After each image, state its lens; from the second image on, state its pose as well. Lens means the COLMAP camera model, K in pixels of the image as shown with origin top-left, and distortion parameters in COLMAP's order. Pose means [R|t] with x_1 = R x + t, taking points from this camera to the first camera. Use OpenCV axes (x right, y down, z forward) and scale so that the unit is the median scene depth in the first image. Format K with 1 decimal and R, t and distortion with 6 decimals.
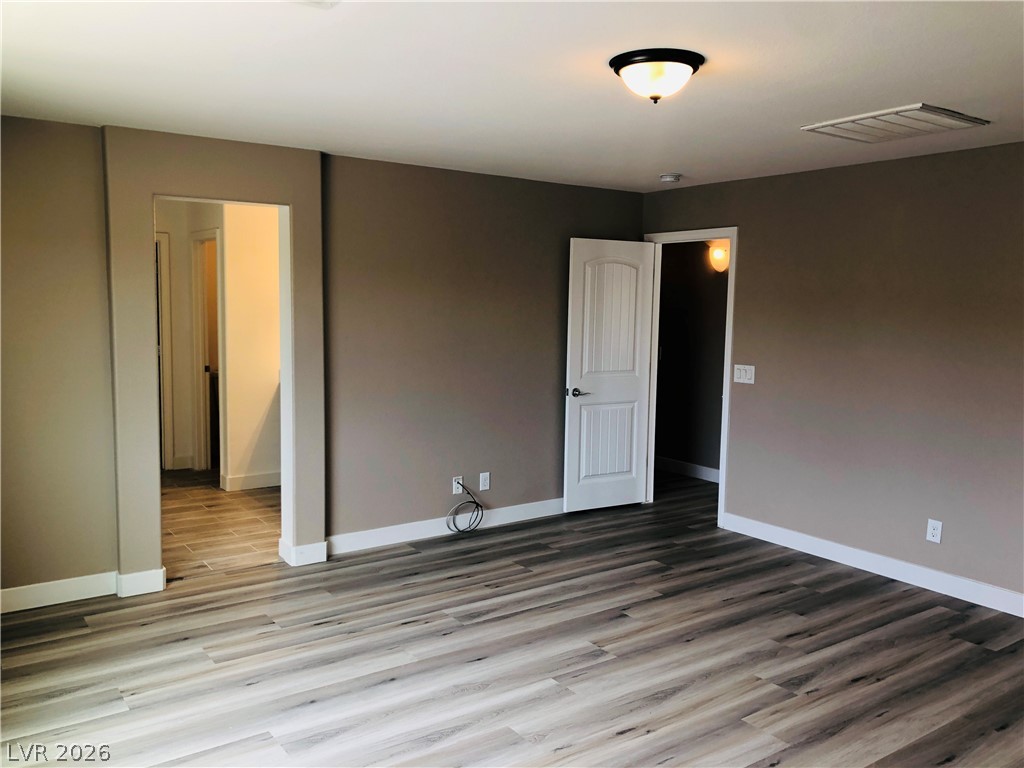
lens RADIAL K [[853.9, 0, 512.0], [0, 853.9, 384.0], [0, 0, 1]] dist [0.083767, -0.089296]
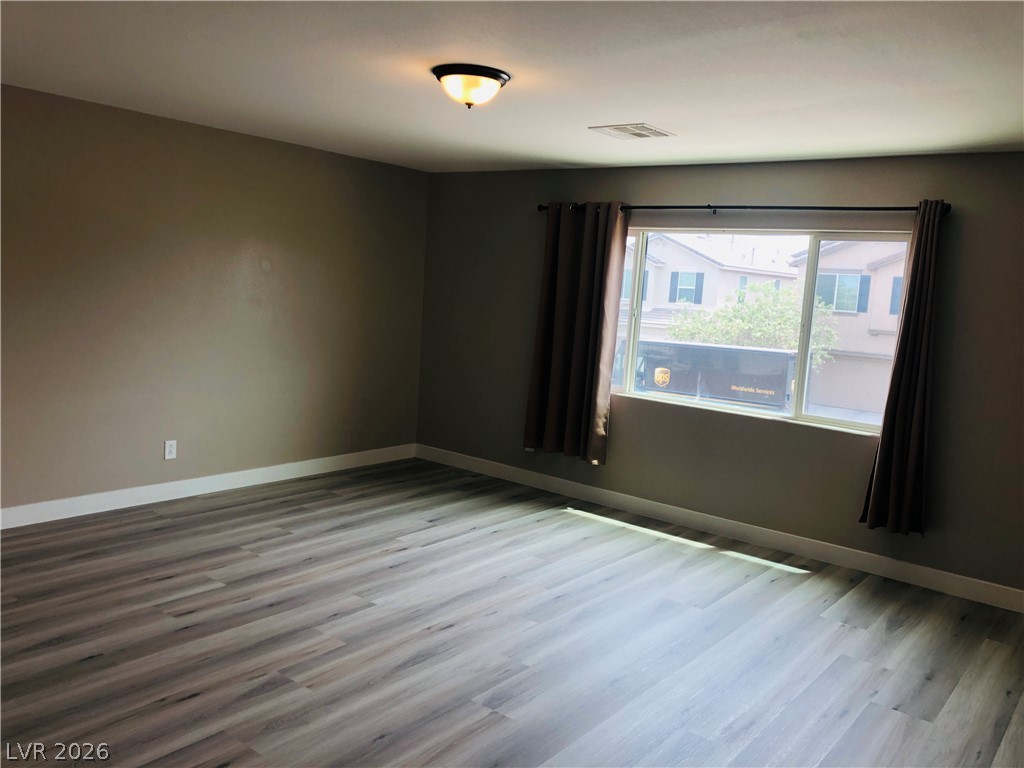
lens RADIAL K [[853.9, 0, 512.0], [0, 853.9, 384.0], [0, 0, 1]] dist [0.083767, -0.089296]
pose [[-0.956085, -0.045228, -0.289579, 0.360487], [-0.109505, 0.971594, 0.209796, -0.170583], [0.271865, 0.232293, -0.933879, 1.823882]]
